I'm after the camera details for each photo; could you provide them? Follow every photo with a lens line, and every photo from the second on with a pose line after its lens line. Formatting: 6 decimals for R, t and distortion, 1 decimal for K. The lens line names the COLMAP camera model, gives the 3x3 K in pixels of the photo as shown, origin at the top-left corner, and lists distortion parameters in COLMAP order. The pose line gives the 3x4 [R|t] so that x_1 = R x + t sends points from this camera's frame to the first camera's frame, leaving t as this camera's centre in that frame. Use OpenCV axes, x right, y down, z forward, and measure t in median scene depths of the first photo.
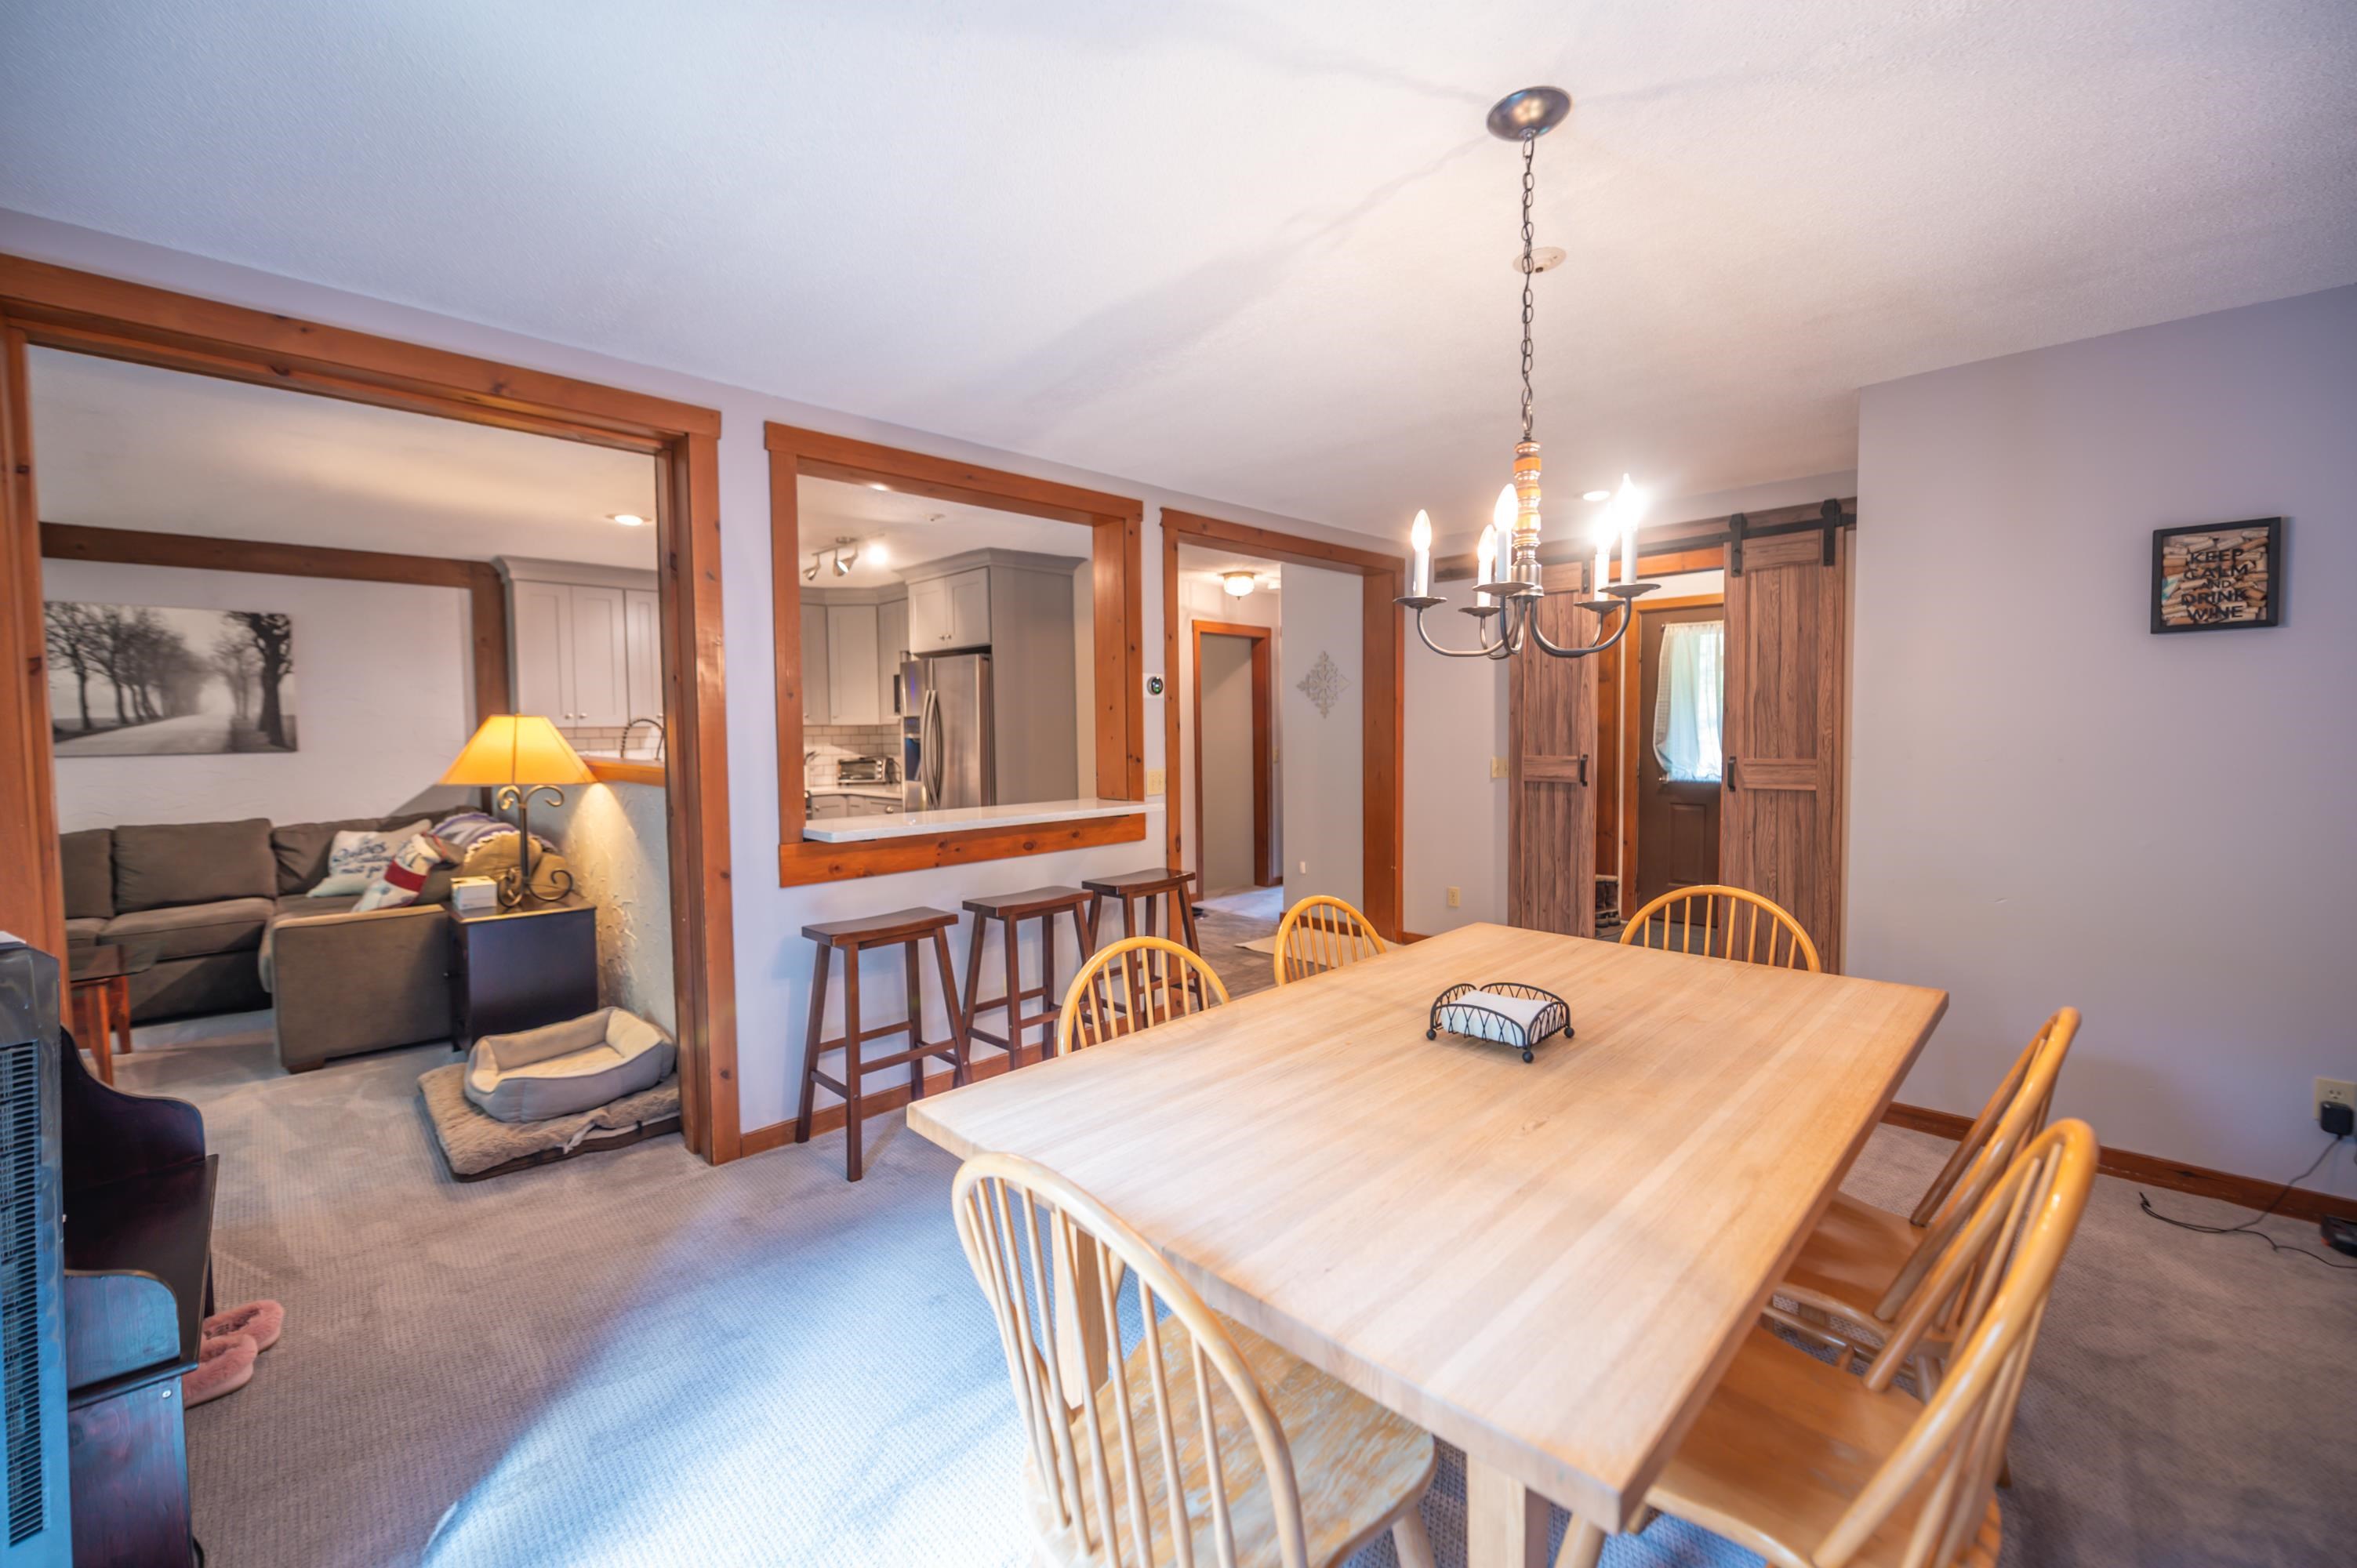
lens RADIAL K [[937.5, 0, 1169.2], [0, 937.5, 774.0], [0, 0, 1]] dist [-0.007322, -0.000089]
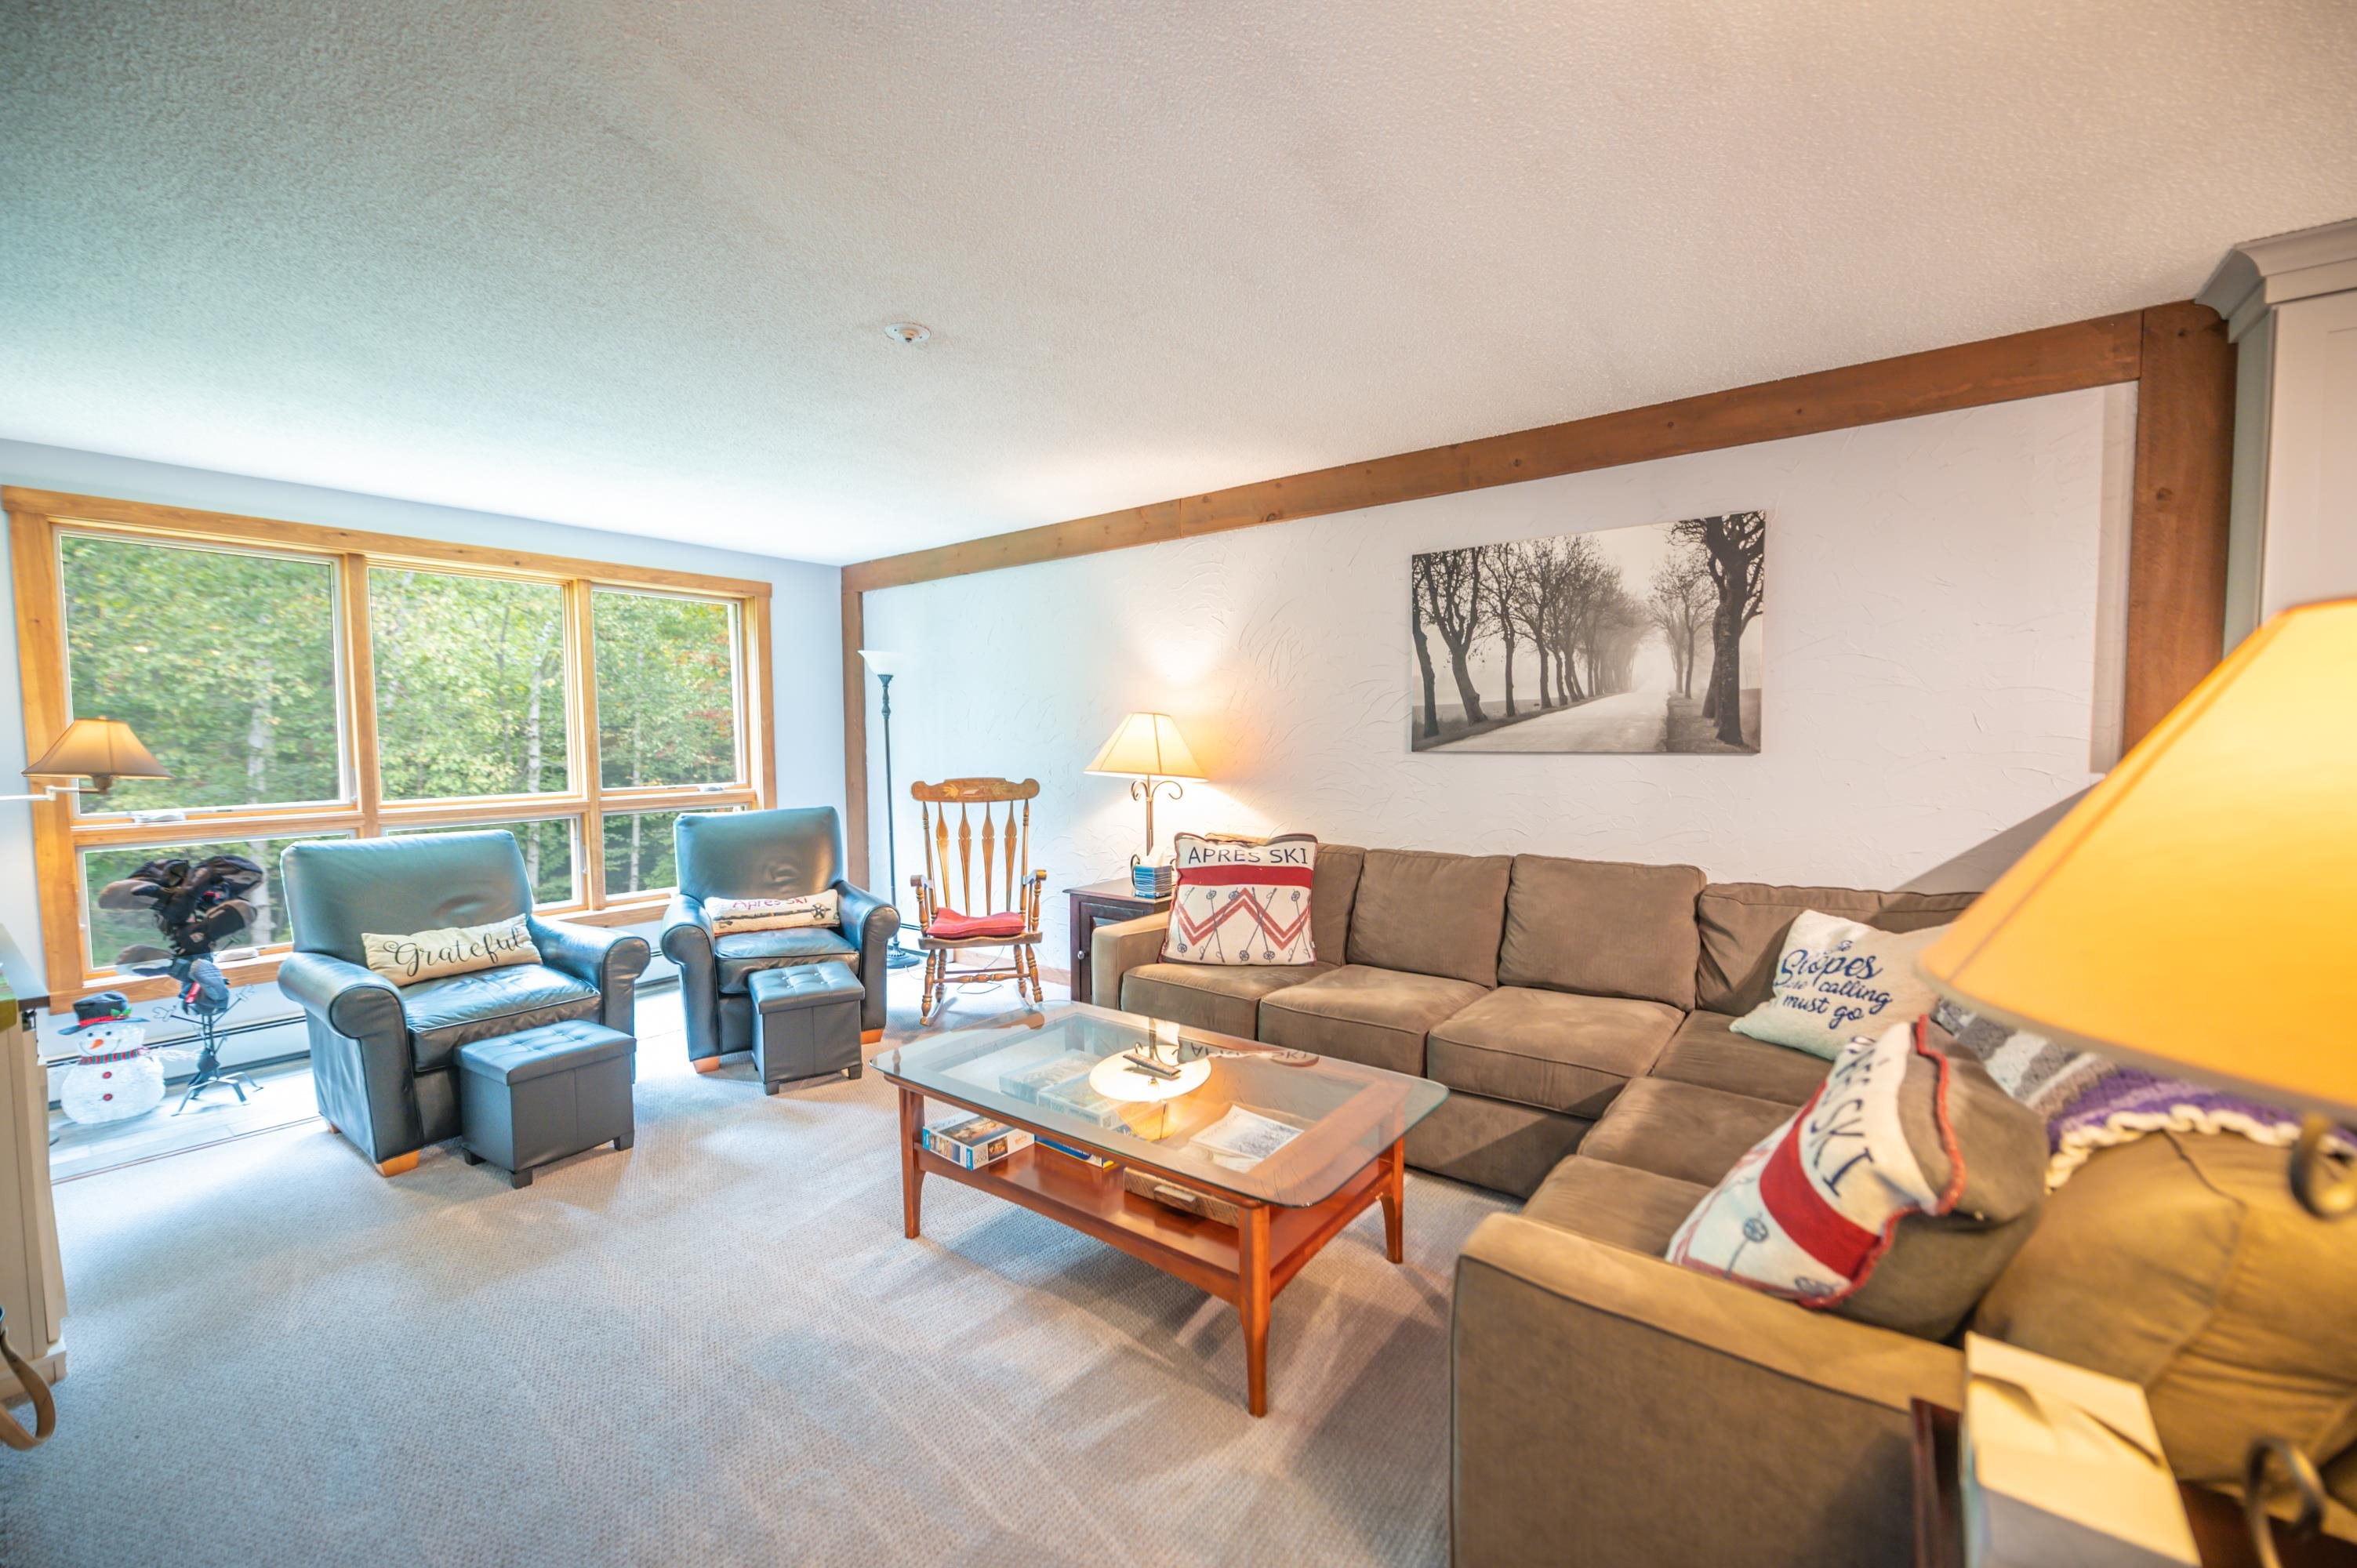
lens RADIAL K [[937.5, 0, 1173.2], [0, 937.5, 788.2], [0, 0, 1]] dist [-0.007322, -0.000089]
pose [[0.147905, 0.068748, -0.986609, -0.448331], [-0.039461, 0.997197, 0.063570, -0.026469], [0.988214, 0.029530, 0.150203, 0.593170]]
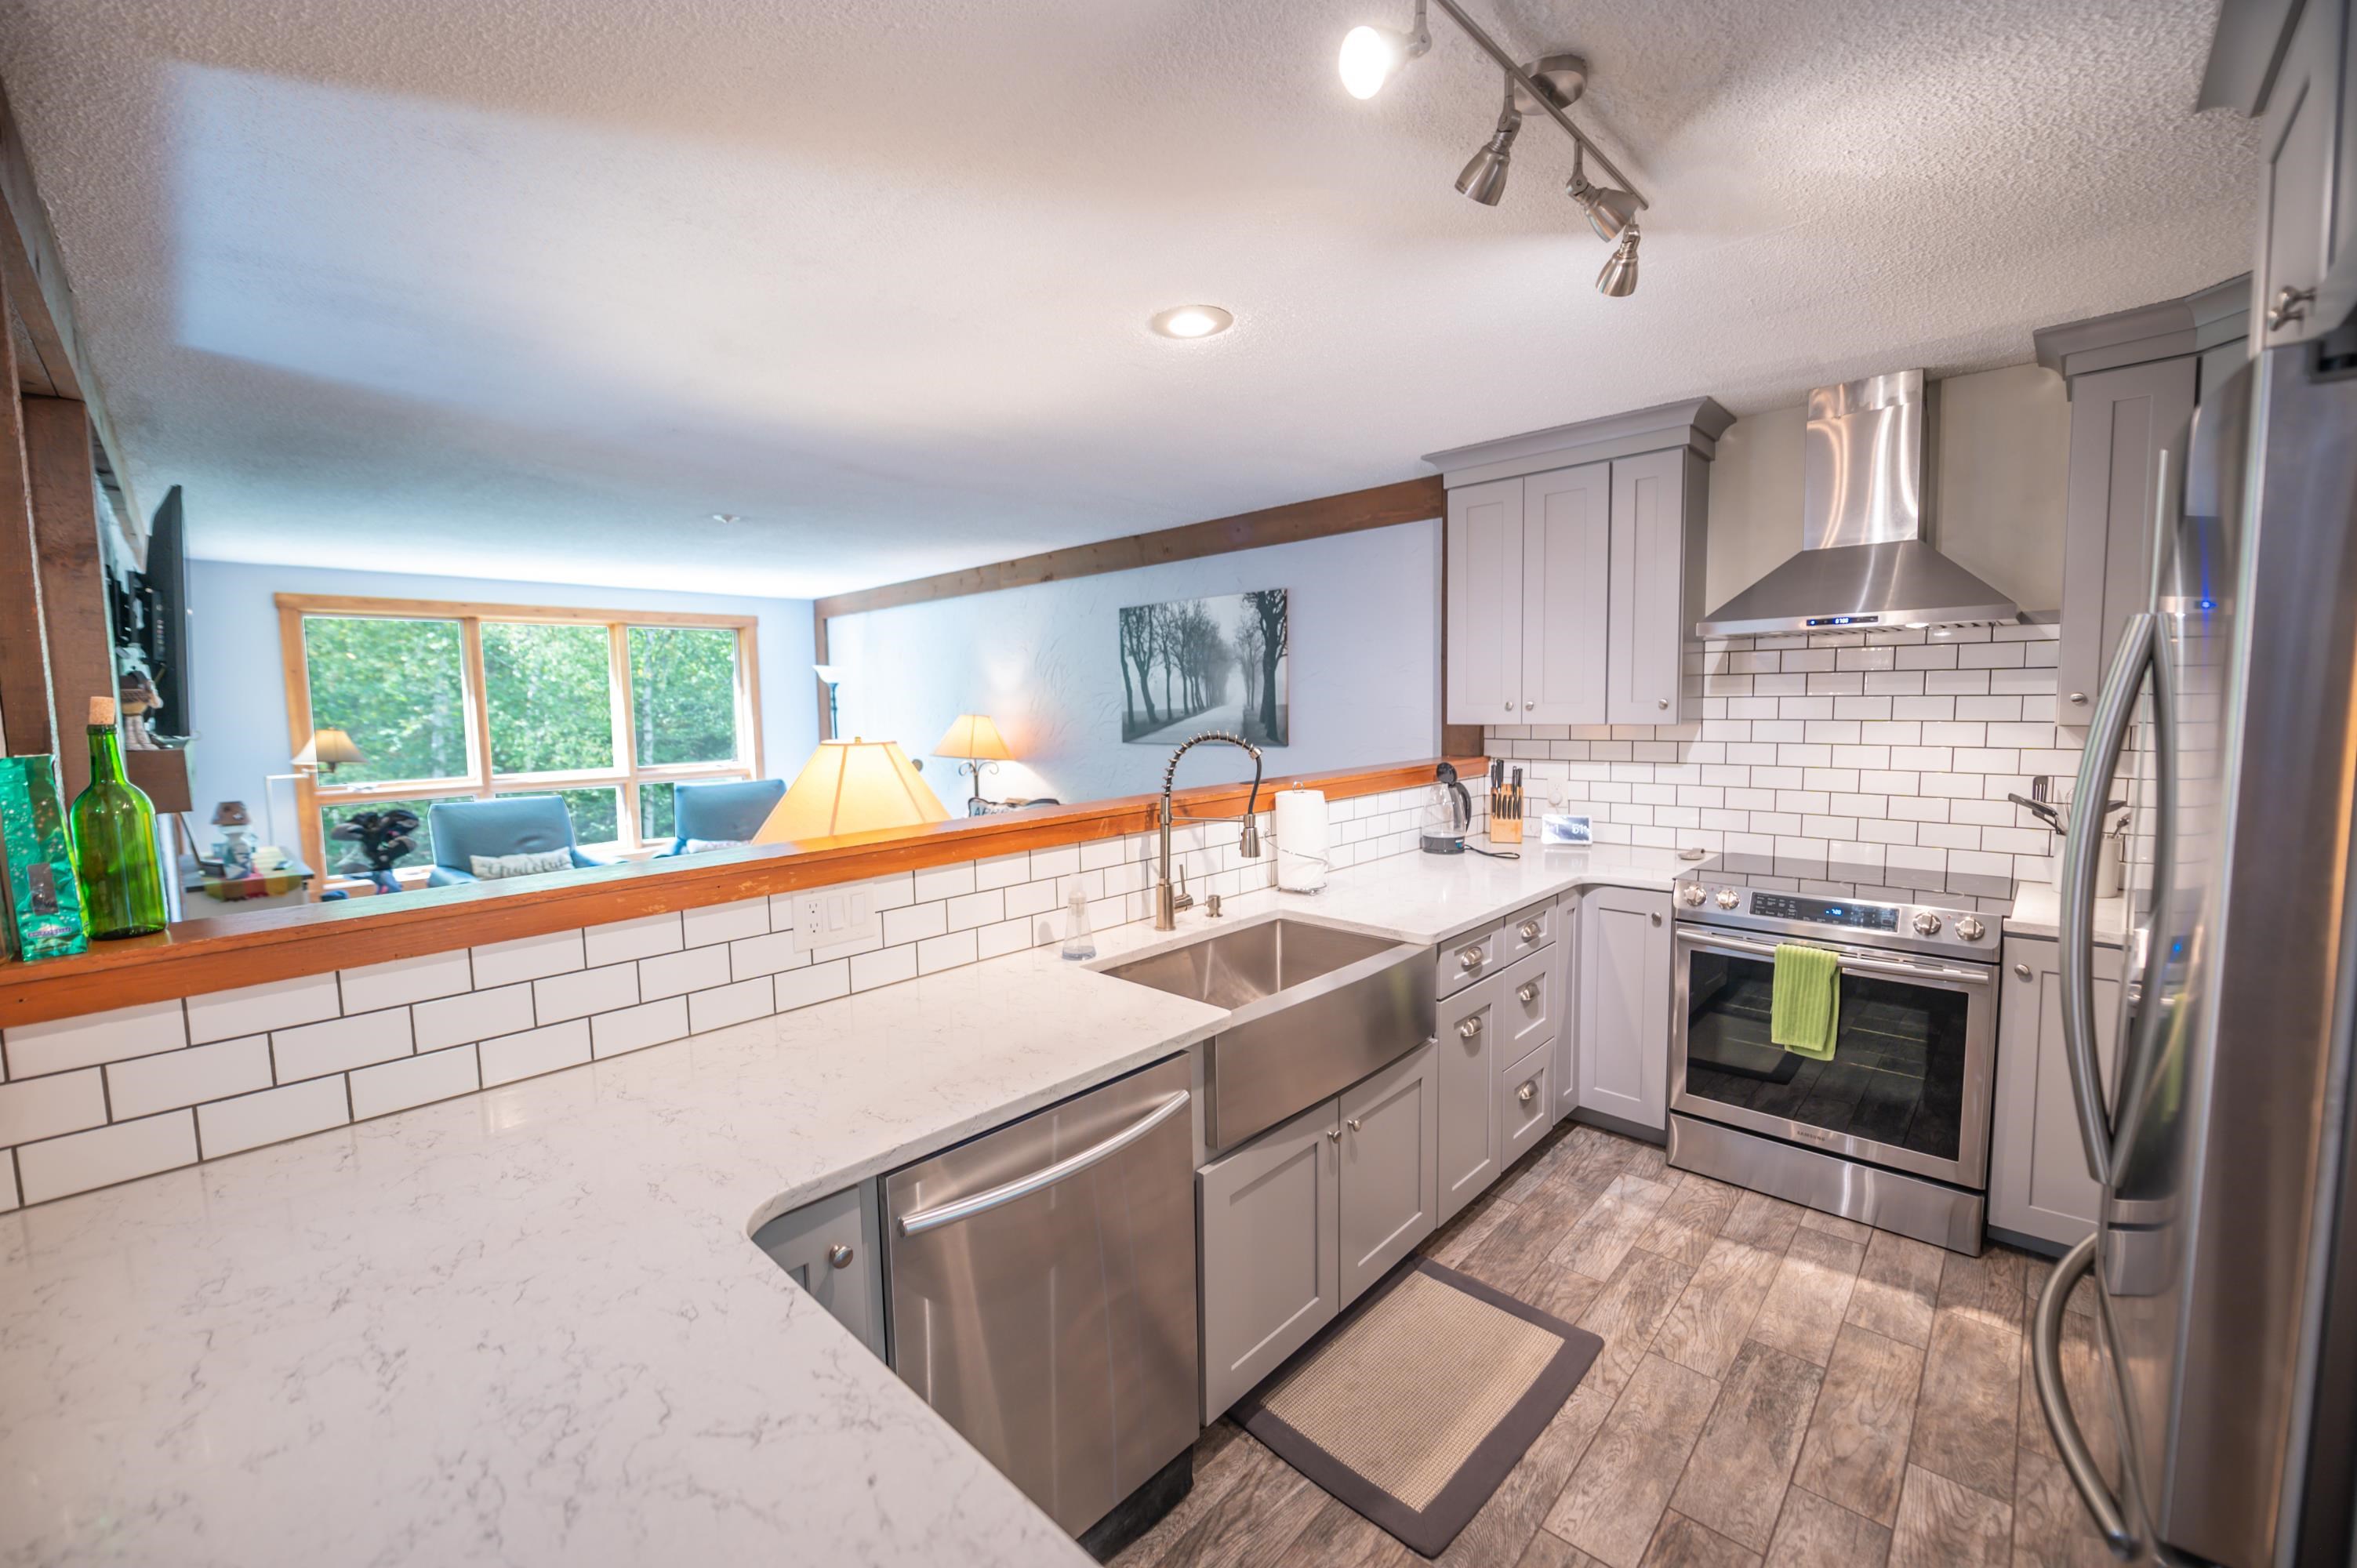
lens RADIAL K [[937.5, 0, 1168.8], [0, 937.5, 778.1], [0, 0, 1]] dist [-0.007322, -0.000089]
pose [[0.028915, 0.092605, -0.995283, -0.067040], [-0.028324, 0.995375, 0.091791, -0.075872], [0.999181, 0.025536, 0.031404, 0.910419]]
